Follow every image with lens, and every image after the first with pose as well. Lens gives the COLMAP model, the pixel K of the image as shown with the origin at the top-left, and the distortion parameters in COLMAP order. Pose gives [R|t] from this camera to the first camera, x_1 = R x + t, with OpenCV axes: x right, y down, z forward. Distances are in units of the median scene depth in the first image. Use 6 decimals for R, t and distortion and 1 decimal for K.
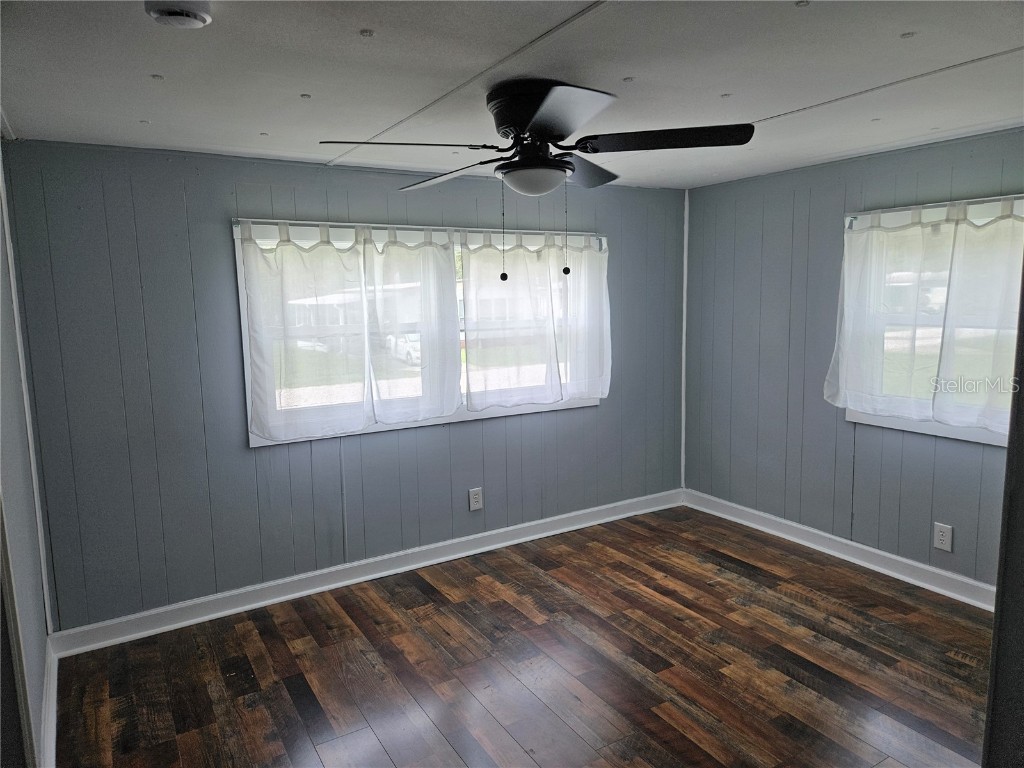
lens RADIAL K [[689.0, 0, 506.1], [0, 689.0, 390.9], [0, 0, 1]] dist [0.065710, -0.062672]
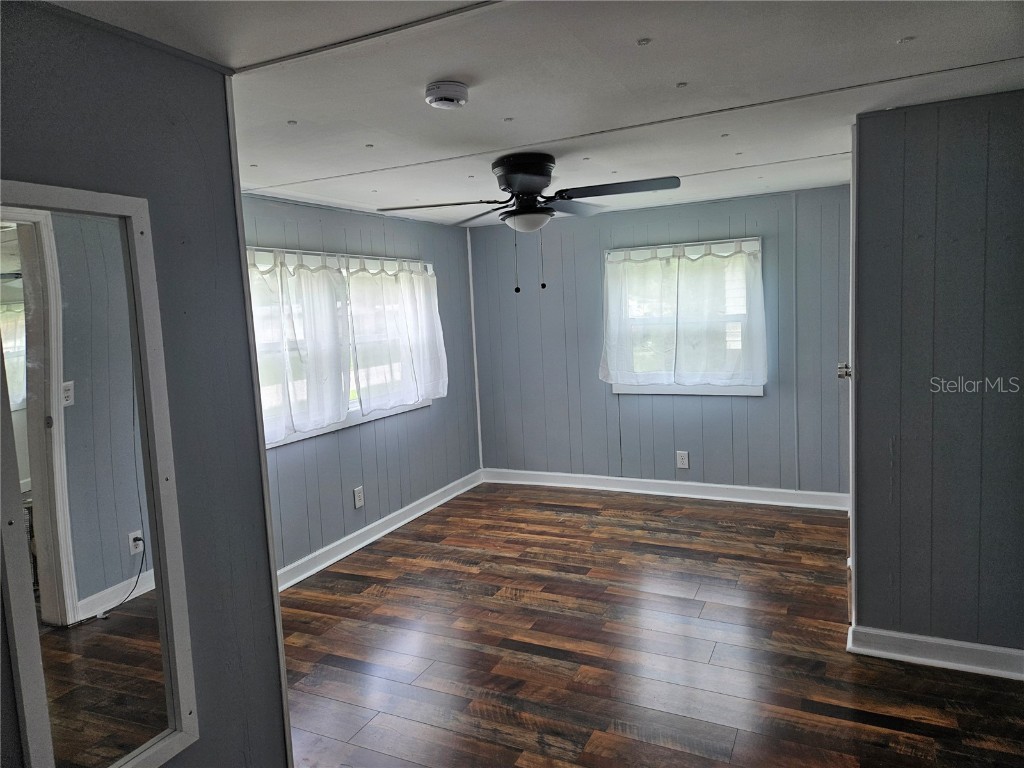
lens RADIAL K [[689.0, 0, 510.2], [0, 689.0, 380.9], [0, 0, 1]] dist [0.065710, -0.062672]
pose [[0.836476, -0.080819, 0.542010, -0.489708], [0.111042, 0.993544, -0.023223, 0.028647], [-0.536635, 0.079611, 0.840051, -0.084826]]
